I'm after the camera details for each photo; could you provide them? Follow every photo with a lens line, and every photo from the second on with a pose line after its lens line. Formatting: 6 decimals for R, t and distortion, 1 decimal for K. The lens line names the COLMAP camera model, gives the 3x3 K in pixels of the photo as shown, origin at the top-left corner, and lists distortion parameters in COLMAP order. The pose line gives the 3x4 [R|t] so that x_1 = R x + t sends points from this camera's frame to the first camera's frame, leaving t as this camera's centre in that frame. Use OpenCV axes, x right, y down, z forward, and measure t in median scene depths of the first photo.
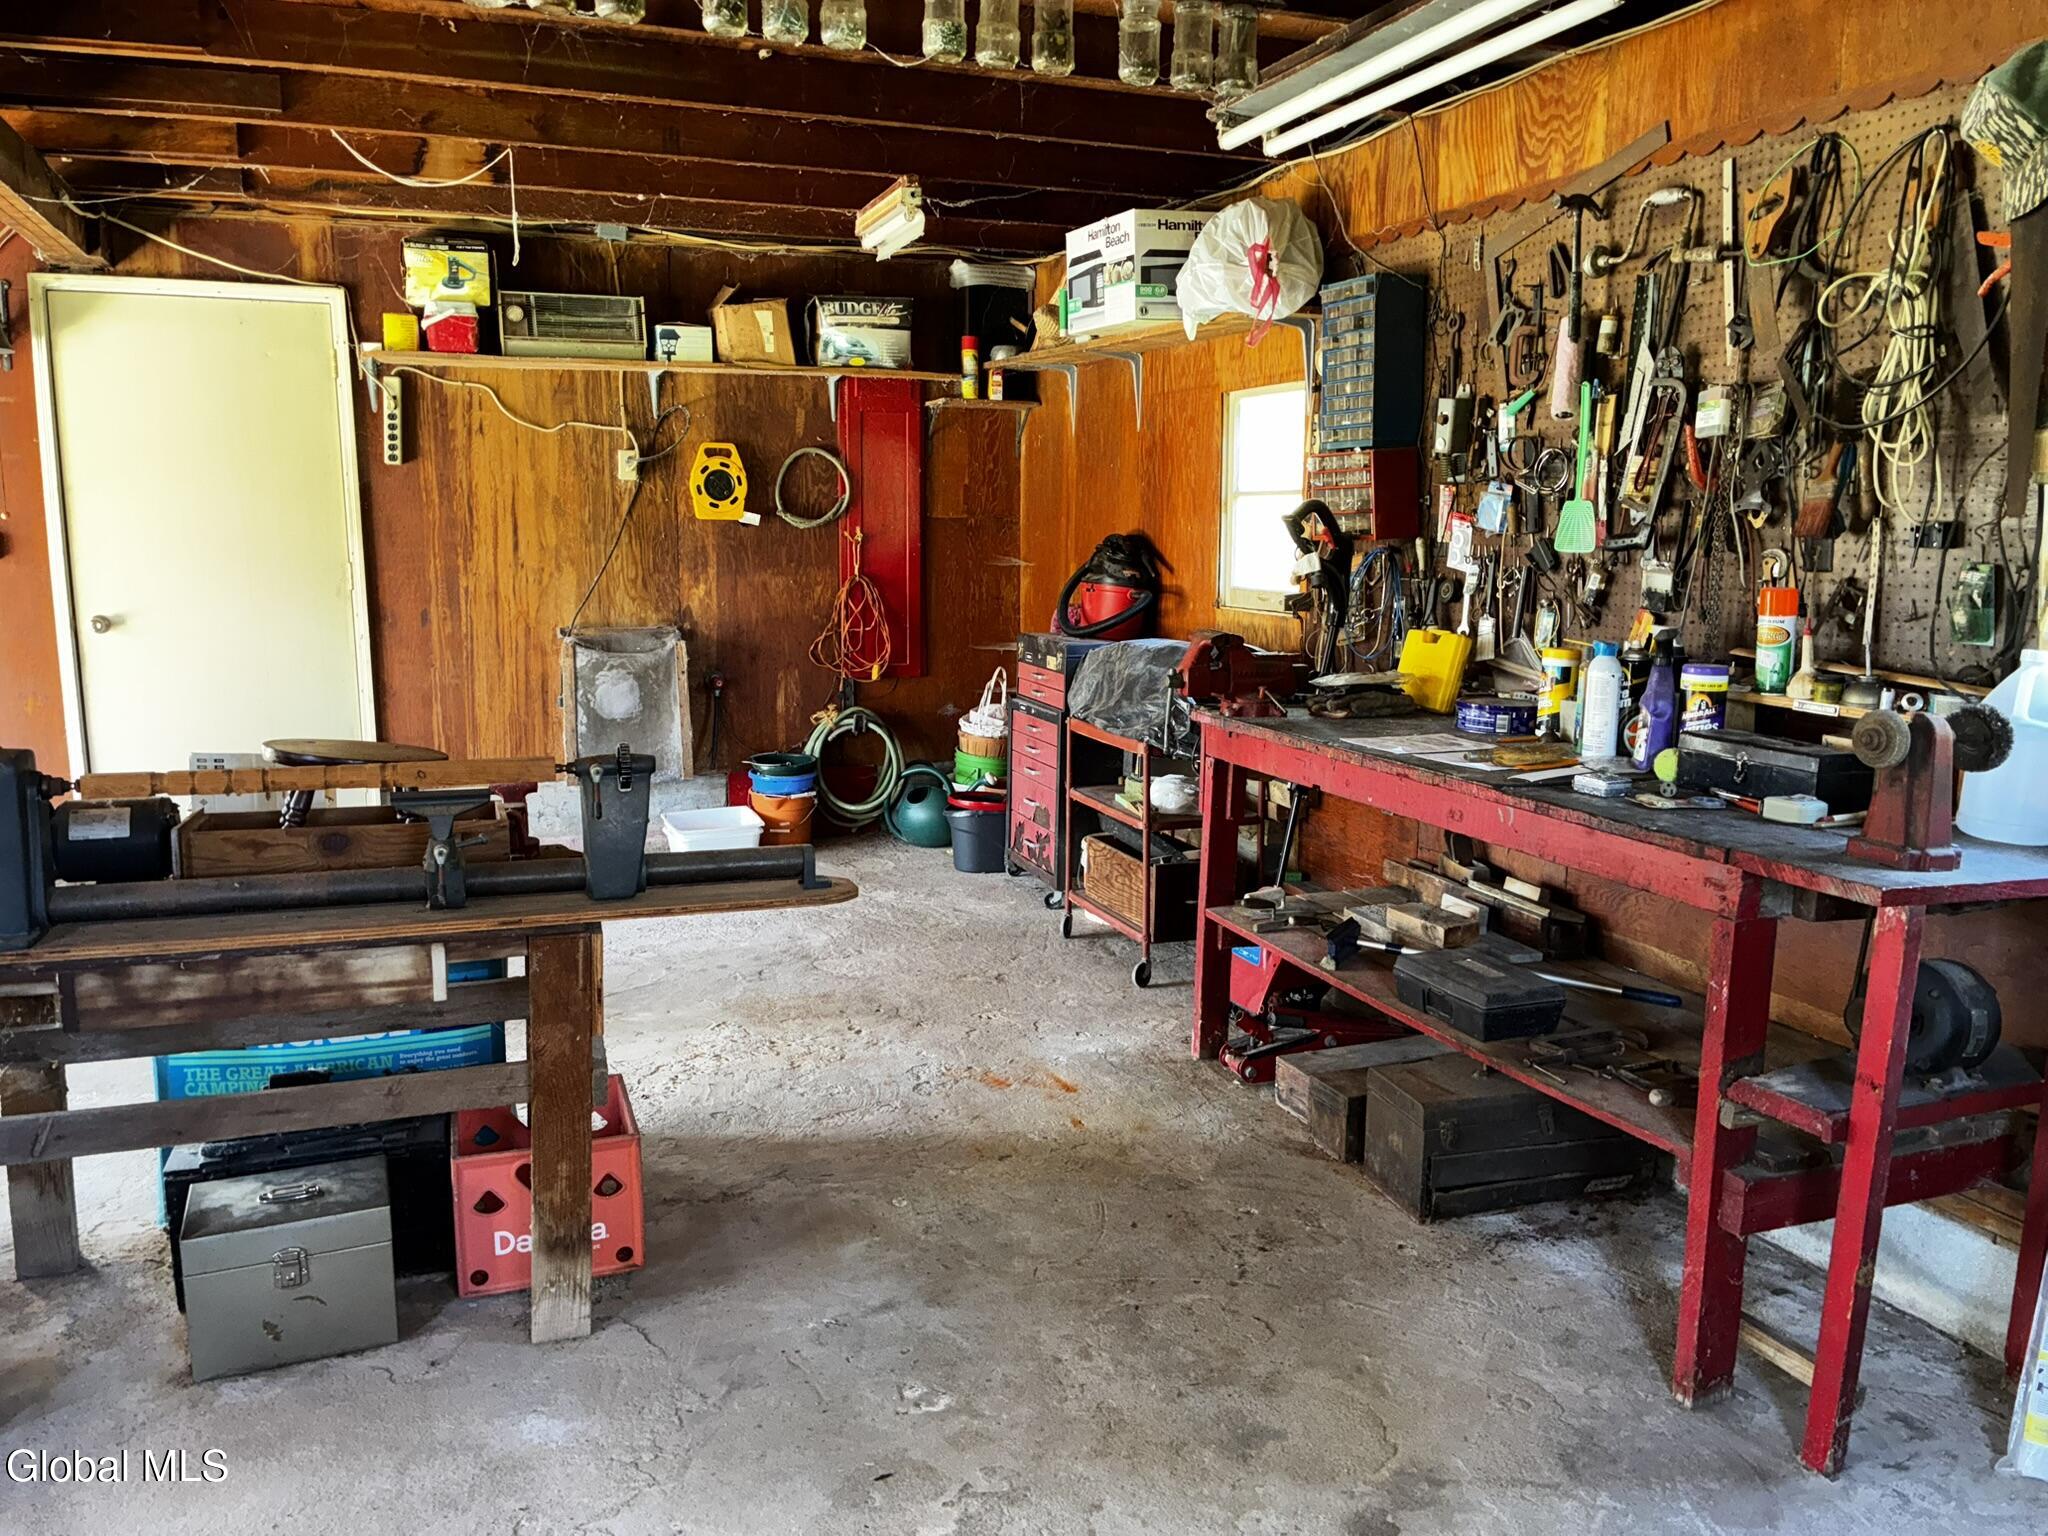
lens RADIAL K [[1550.3, 0, 1023.3], [0, 1550.3, 767.5], [0, 0, 1]] dist [0.050416, -0.066049]
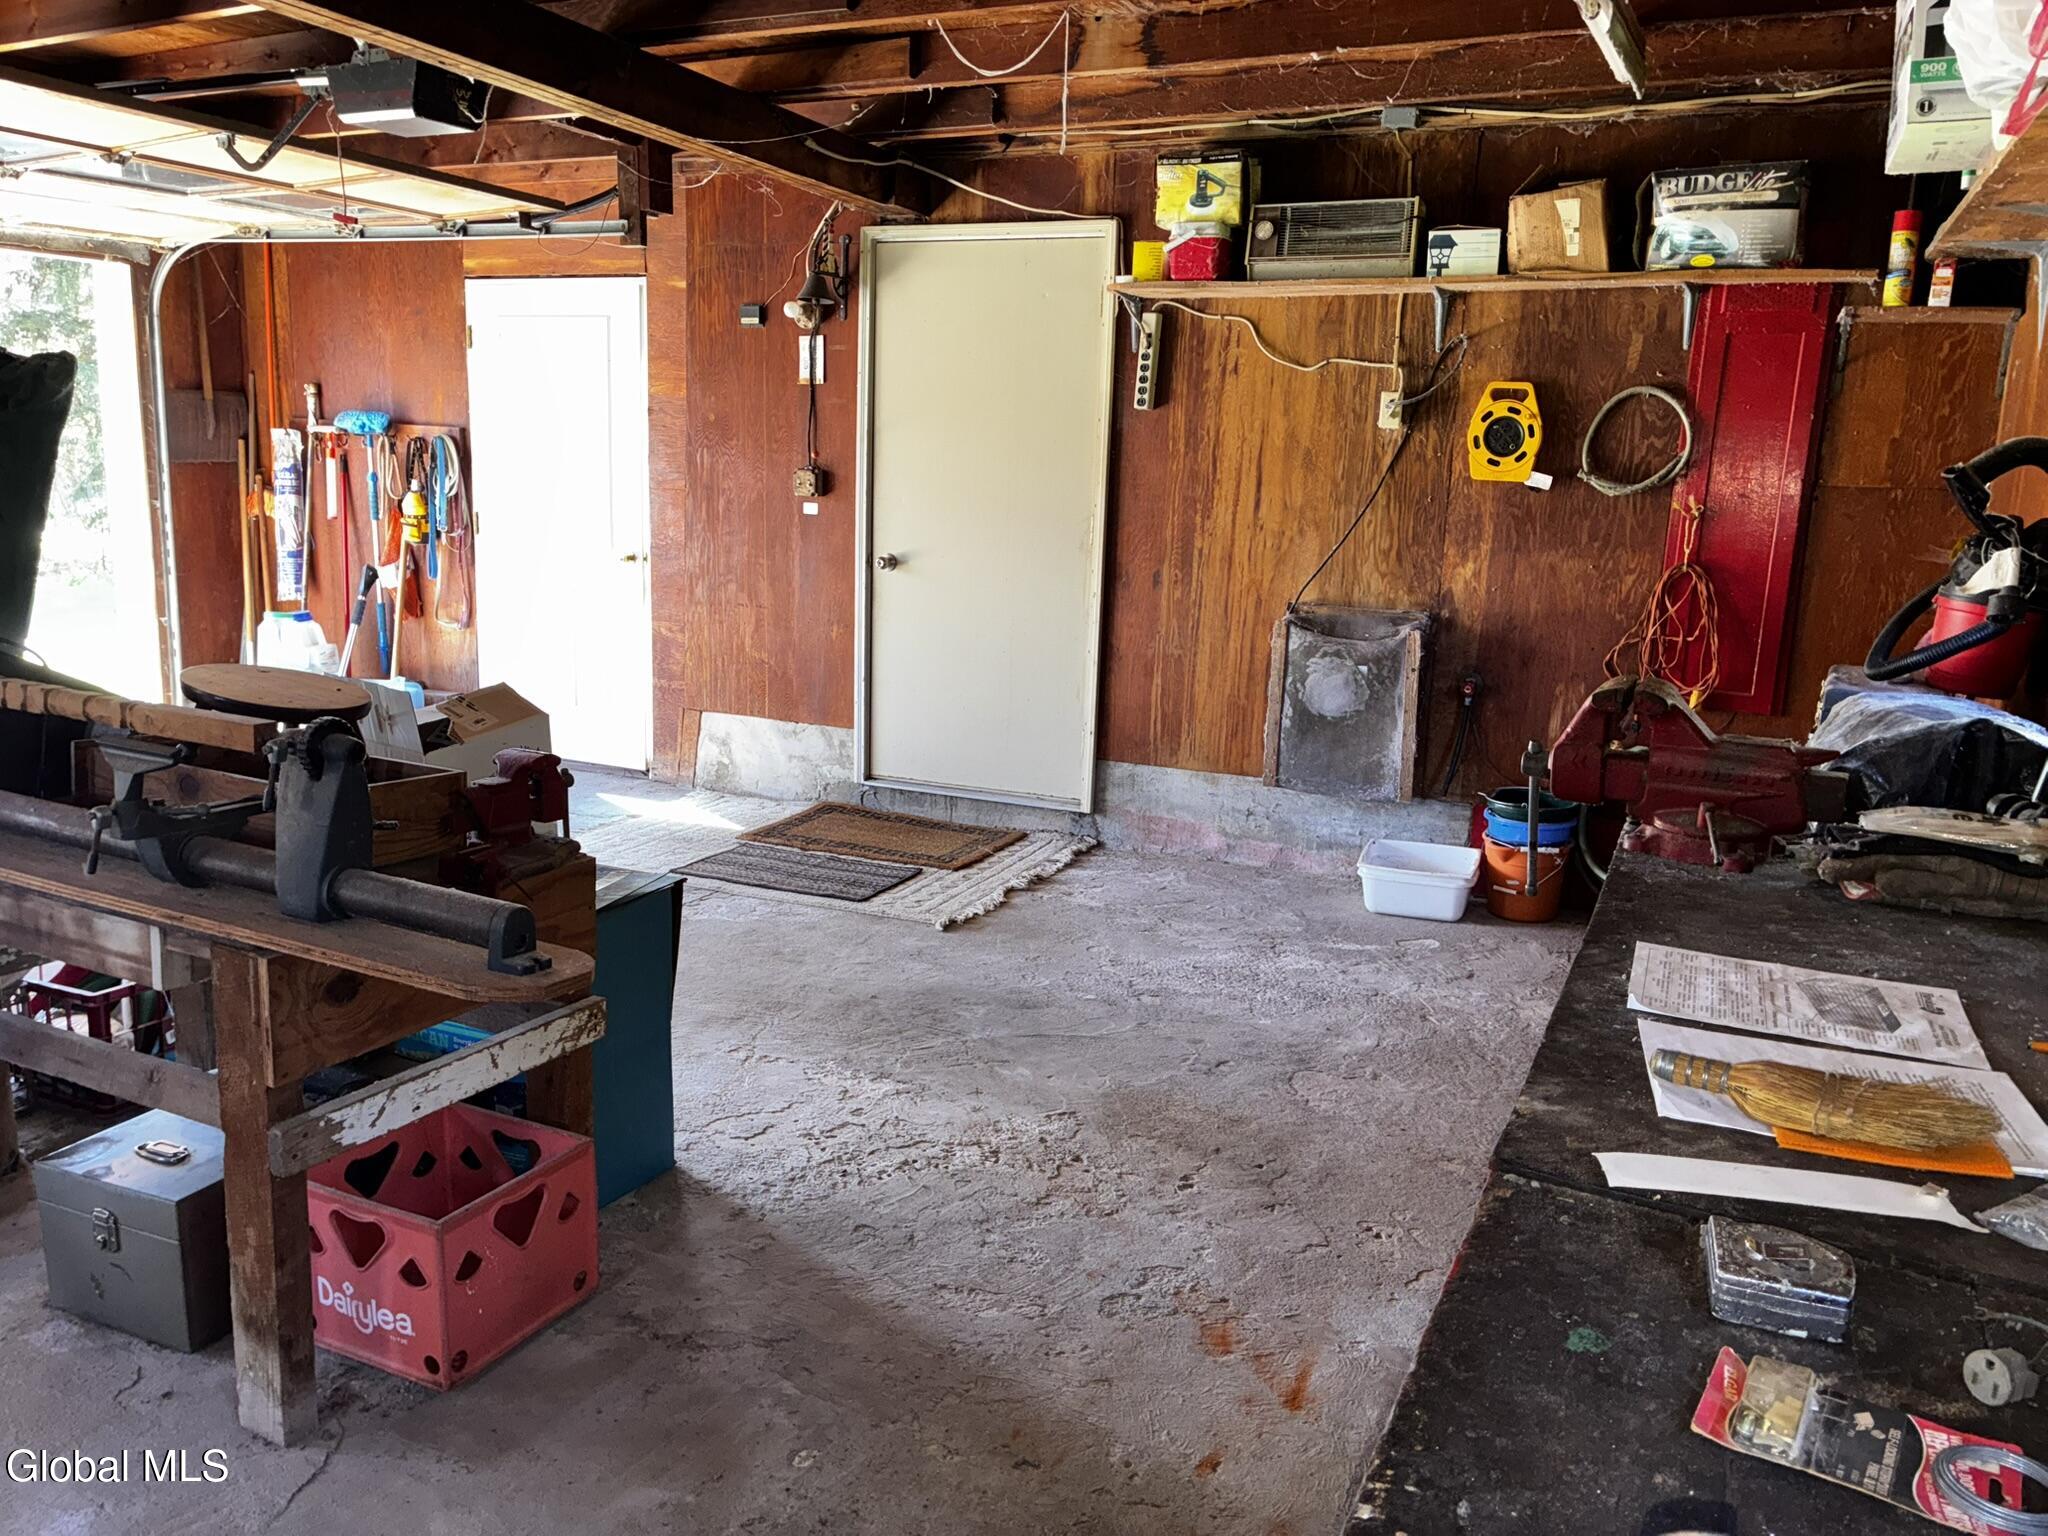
lens RADIAL K [[1550.3, 0, 1045.7], [0, 1550.3, 767.9], [0, 0, 1]] dist [0.050416, -0.066049]
pose [[0.694991, 0.157922, -0.701462, 0.225006], [-0.150062, 0.985956, 0.073293, -0.043067], [0.703185, 0.054325, 0.708928, 0.310955]]
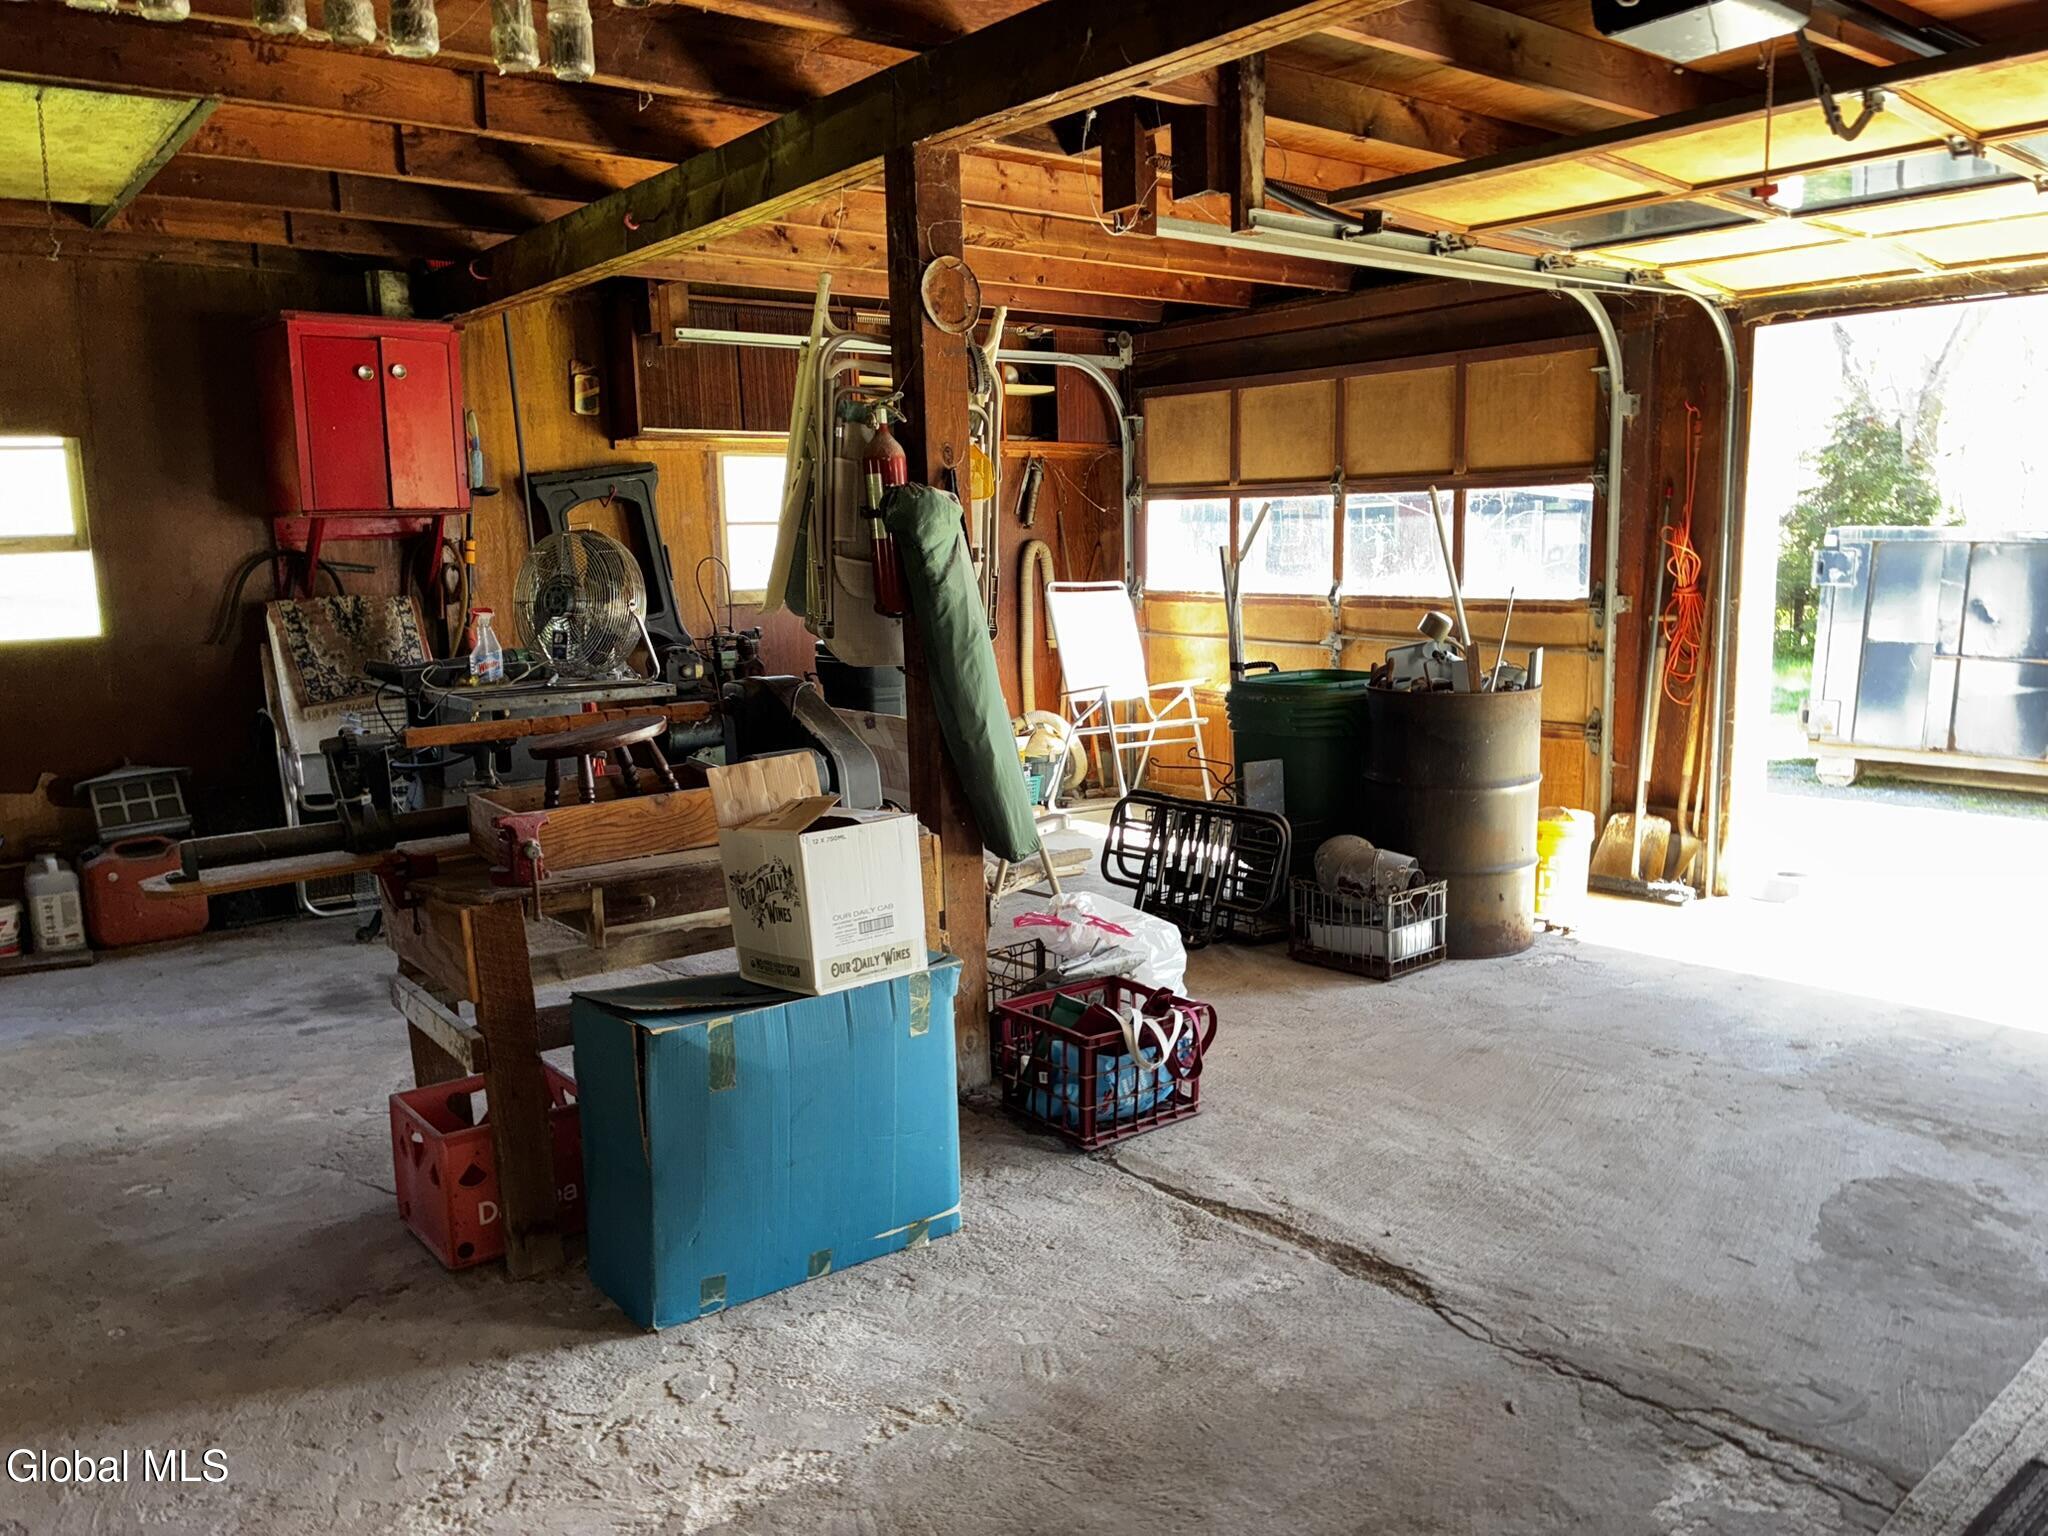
lens RADIAL K [[1550.3, 0, 1037.9], [0, 1550.3, 768.7], [0, 0, 1]] dist [0.050416, -0.066049]
pose [[-0.950637, 0.069876, -0.302335, -0.175937], [-0.029241, 0.949808, 0.311464, -0.167464], [0.308924, 0.304929, -0.900880, 0.996102]]
